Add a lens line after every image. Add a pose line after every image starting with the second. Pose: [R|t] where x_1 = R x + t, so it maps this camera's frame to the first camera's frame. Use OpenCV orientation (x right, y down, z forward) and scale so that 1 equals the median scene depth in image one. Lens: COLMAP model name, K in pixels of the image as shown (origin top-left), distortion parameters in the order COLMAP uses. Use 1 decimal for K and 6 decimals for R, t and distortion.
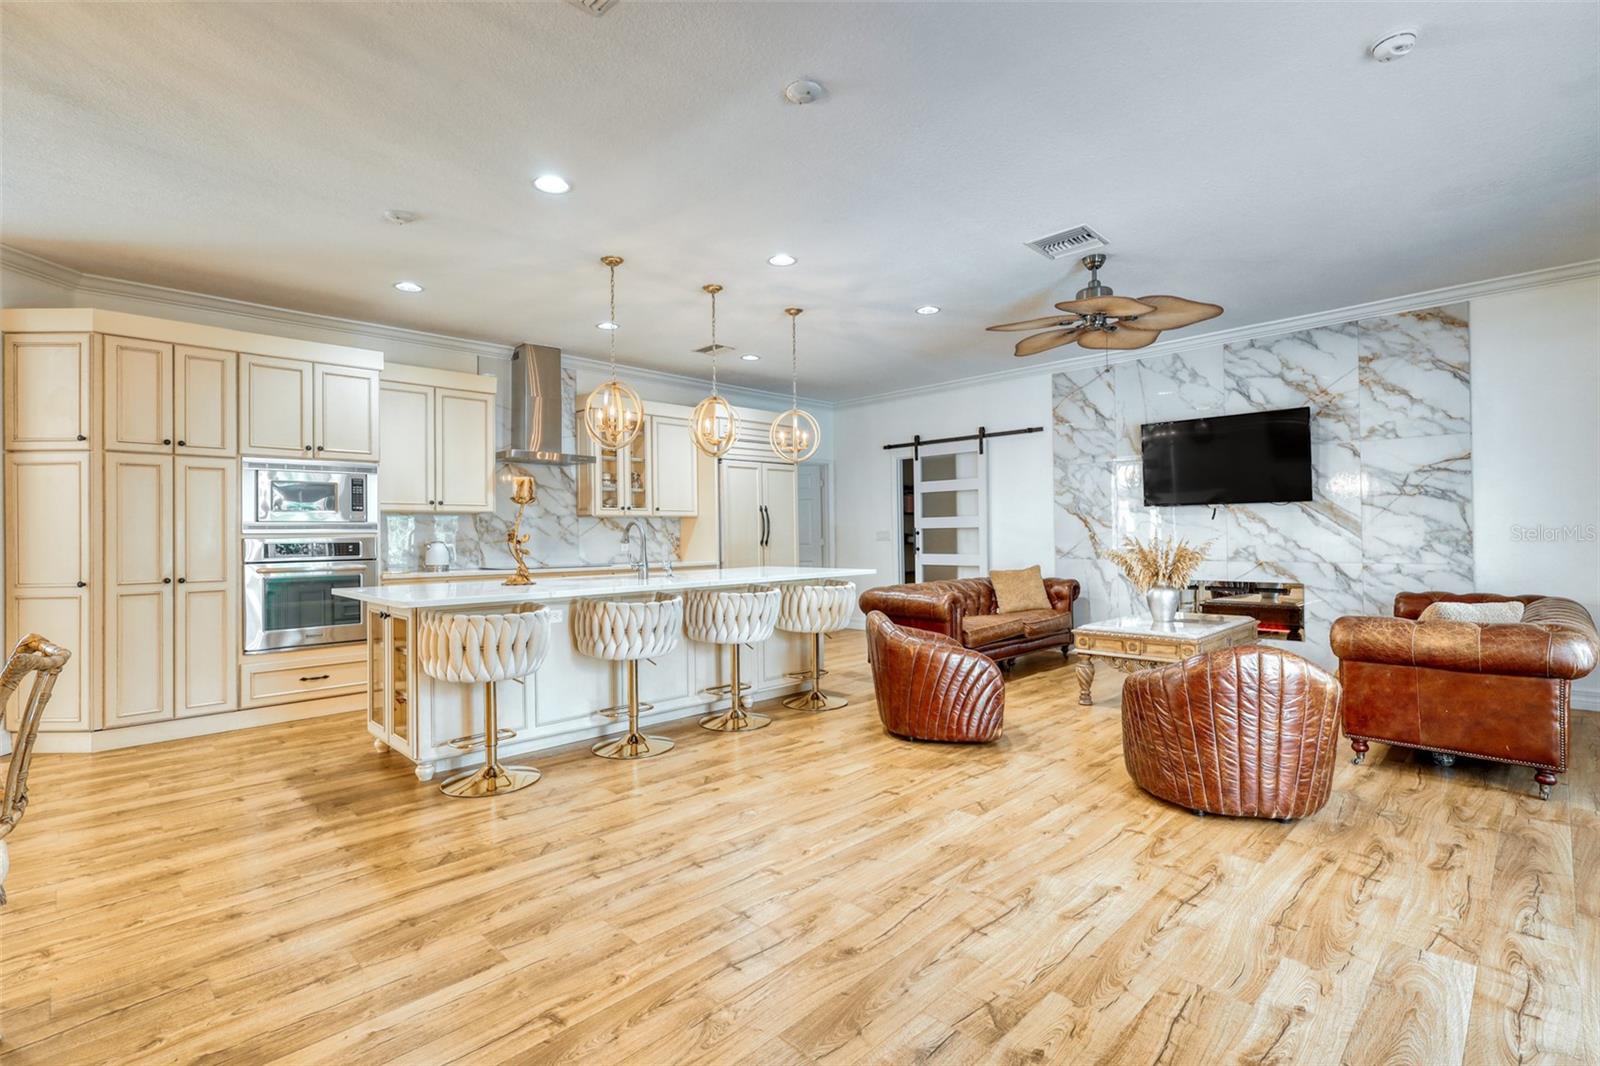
lens RADIAL K [[750.4, 0, 814.2], [0, 750.4, 535.8], [0, 0, 1]] dist [-0.000826, -0.000480]
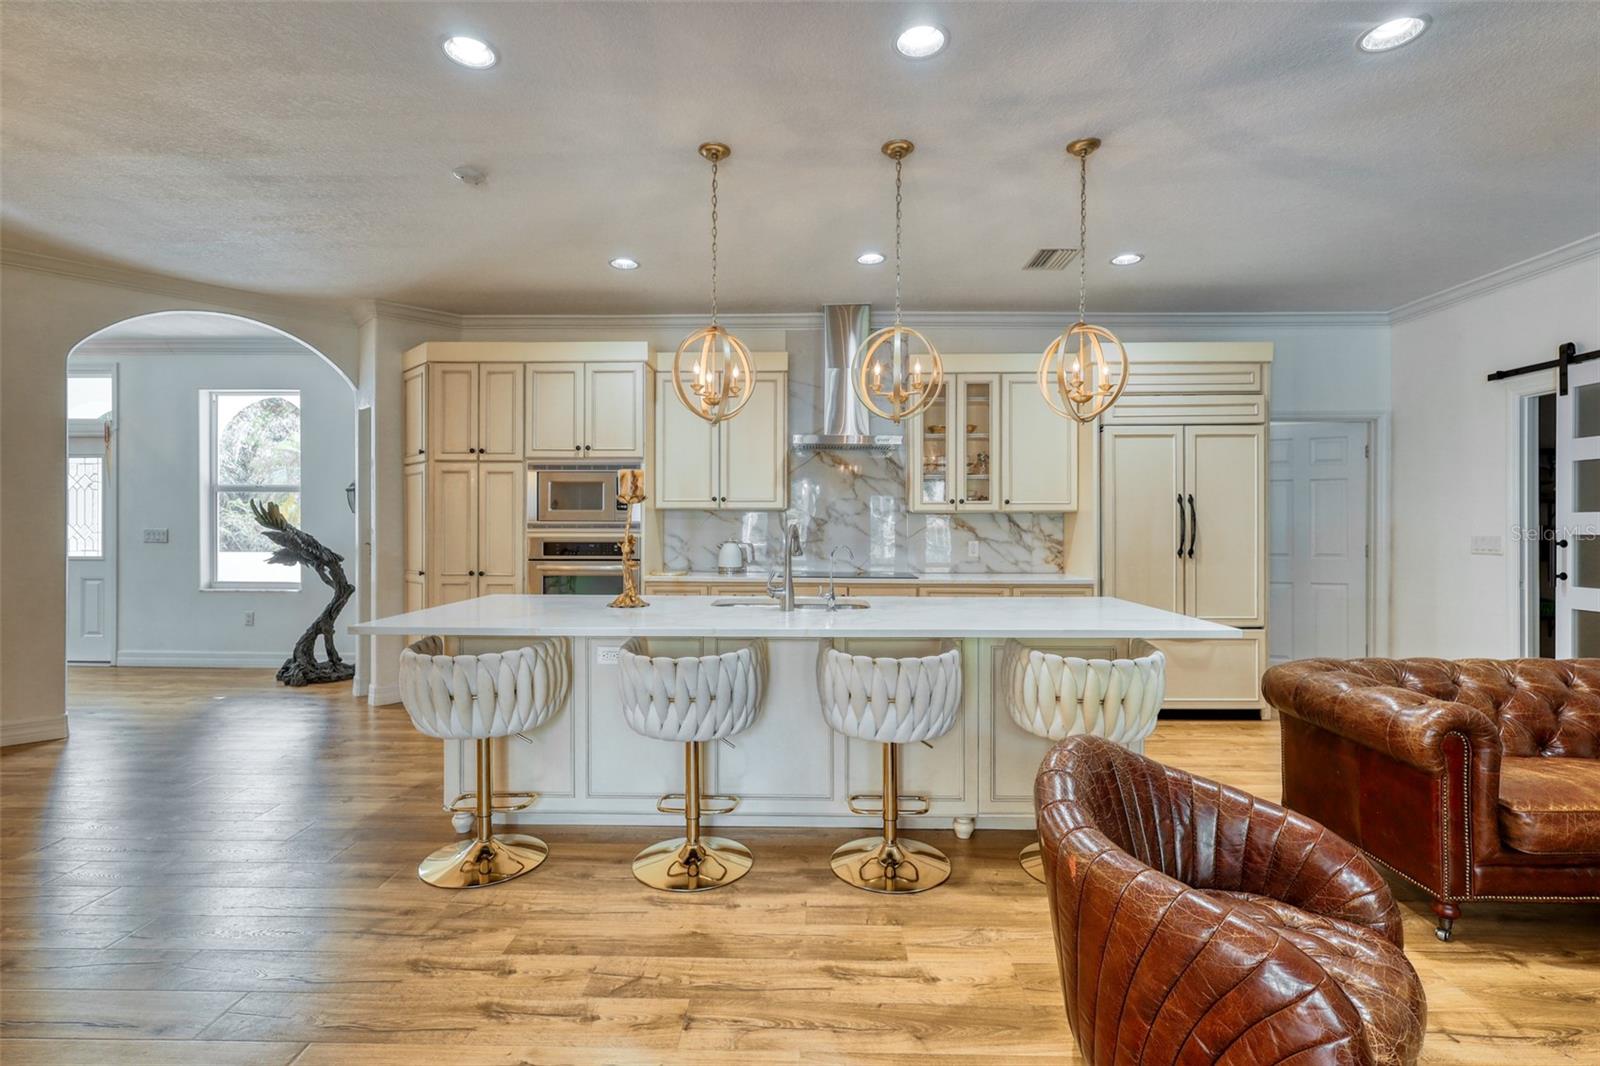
lens RADIAL K [[750.4, 0, 803.4], [0, 750.4, 528.9], [0, 0, 1]] dist [-0.000826, -0.000480]
pose [[0.683038, 0.018115, -0.730159, 0.219006], [-0.011029, 0.999834, 0.014489, -0.020731], [0.730300, -0.001843, 0.683124, 0.426352]]
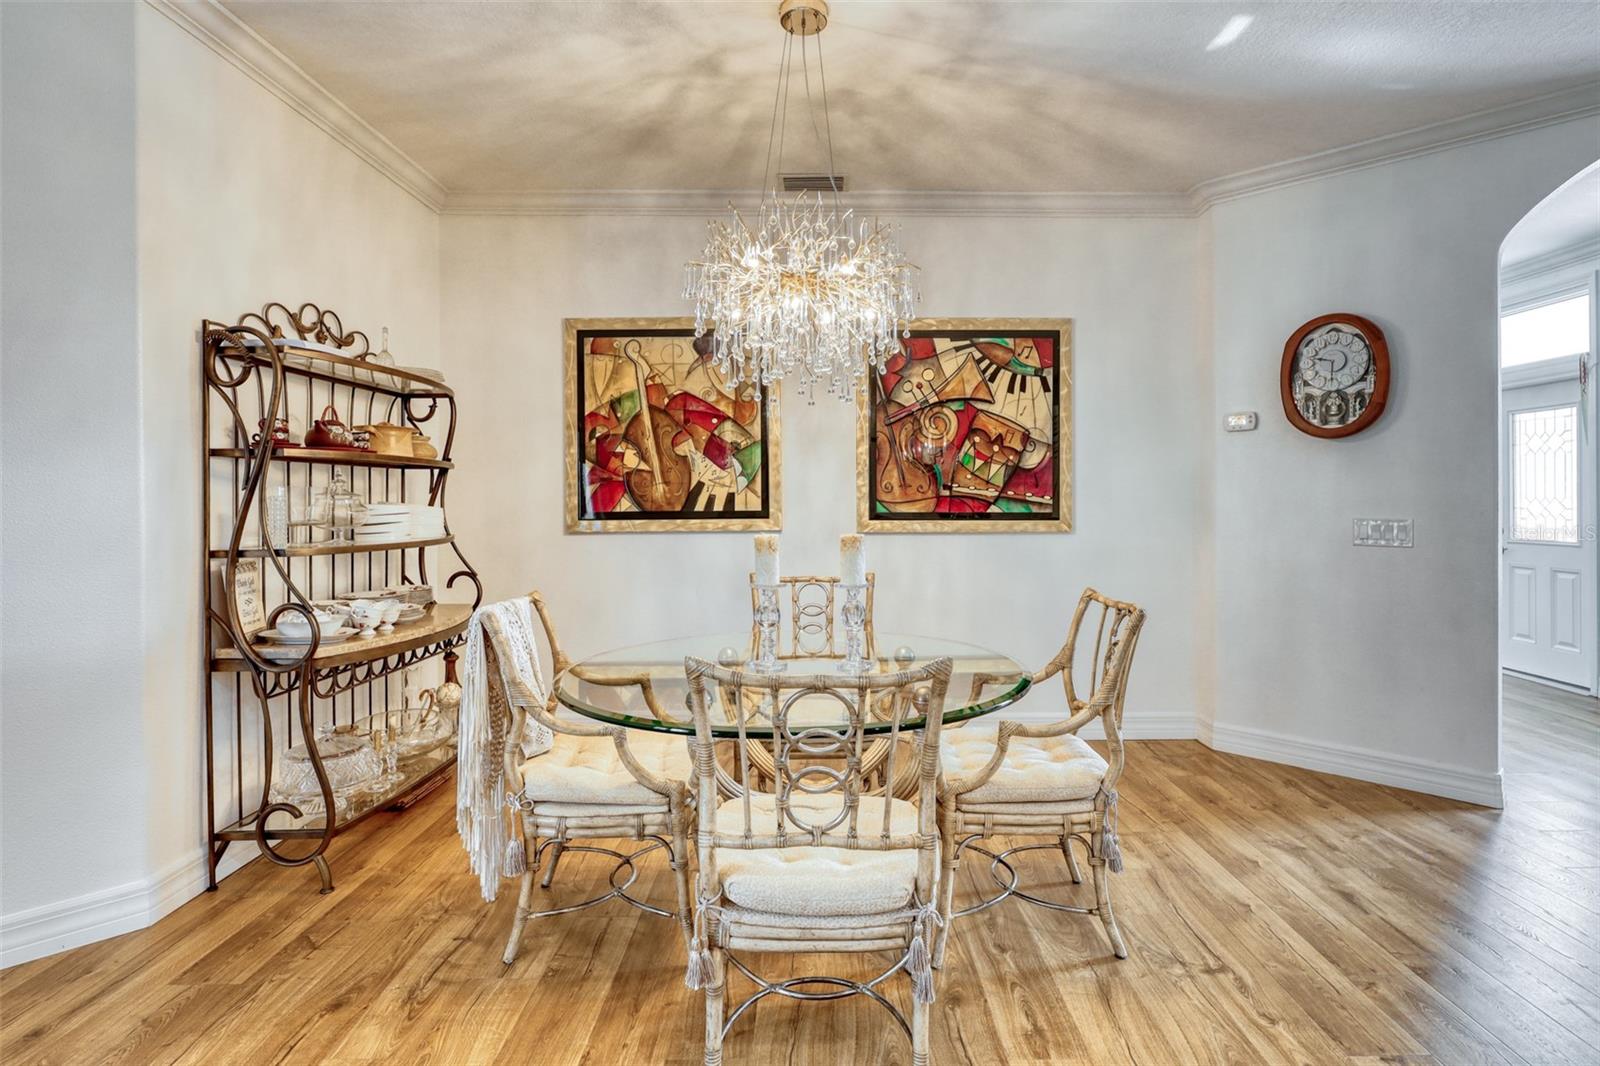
lens RADIAL K [[794.7, 0, 824.0], [0, 794.7, 496.8], [0, 0, 1]] dist [-0.004120, -0.000162]
pose [[-0.709184, 0.008195, -0.704975, -0.115523], [0.008619, 0.999958, 0.002954, -0.011539], [0.704970, -0.003982, -0.709226, 0.459397]]
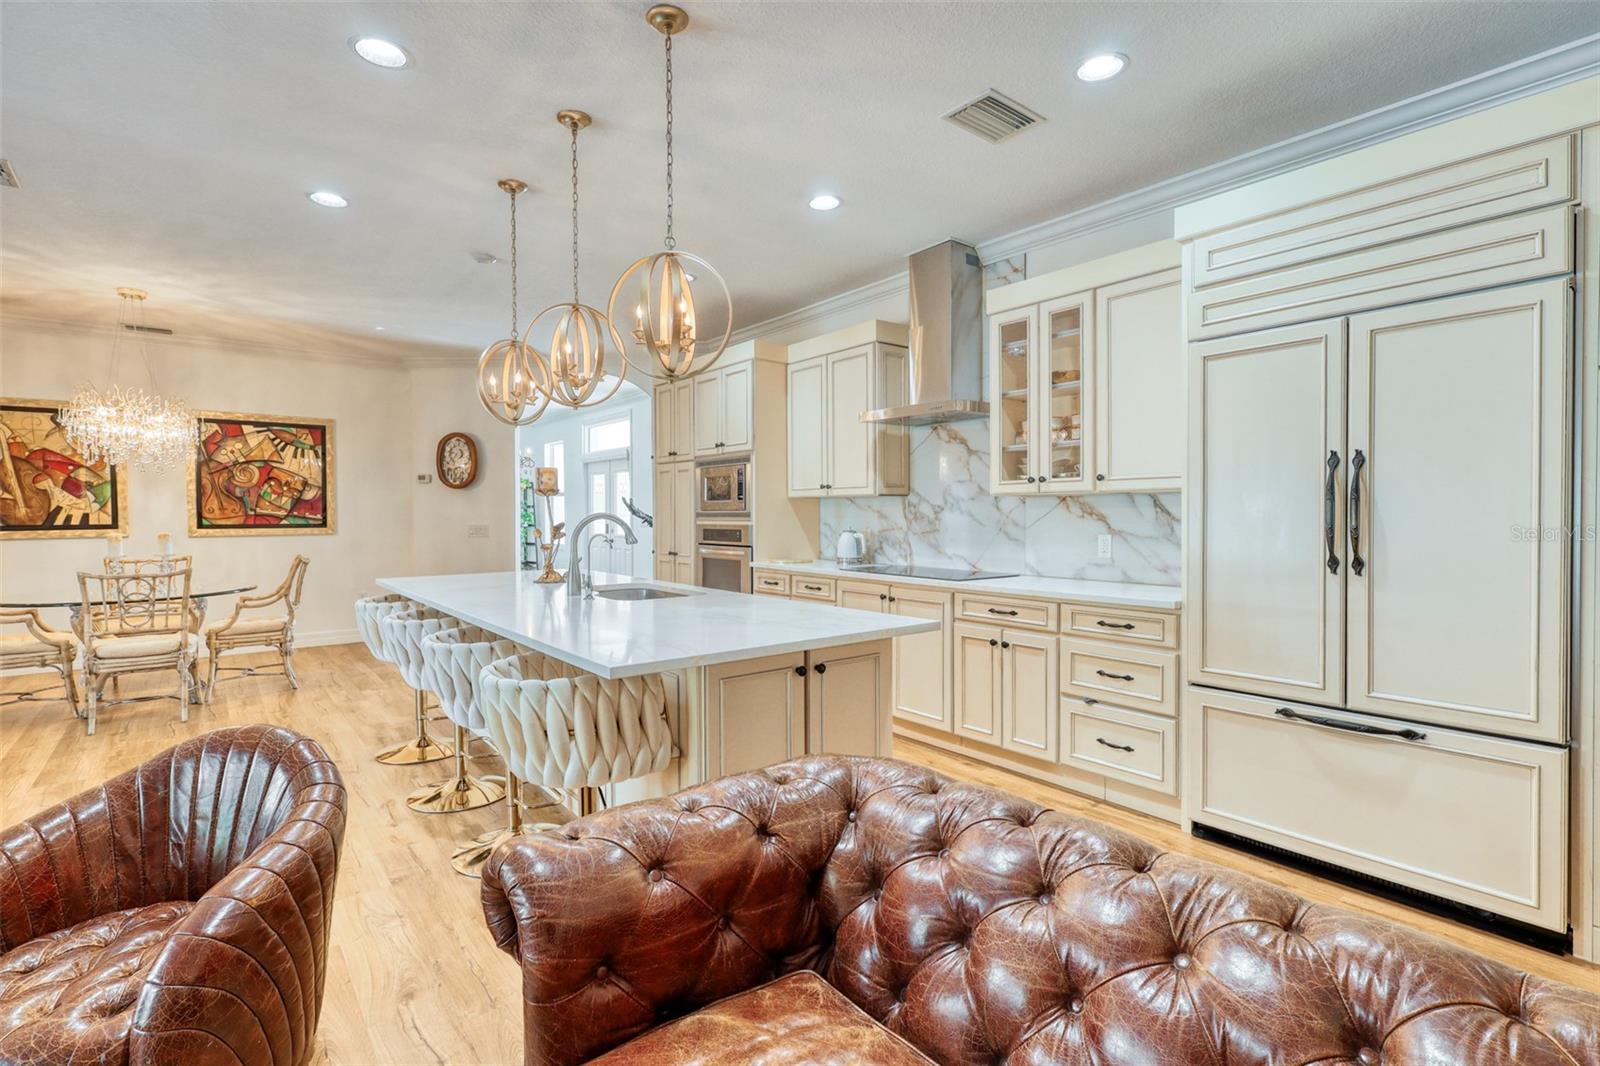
lens RADIAL K [[750.4, 0, 800.1], [0, 750.4, 528.6], [0, 0, 1]] dist [-0.000826, -0.000480]
pose [[-0.126327, 0.033298, -0.991430, 0.356702], [0.004127, 0.999445, 0.033041, -0.022496], [0.991980, 0.000082, -0.126394, 1.021373]]
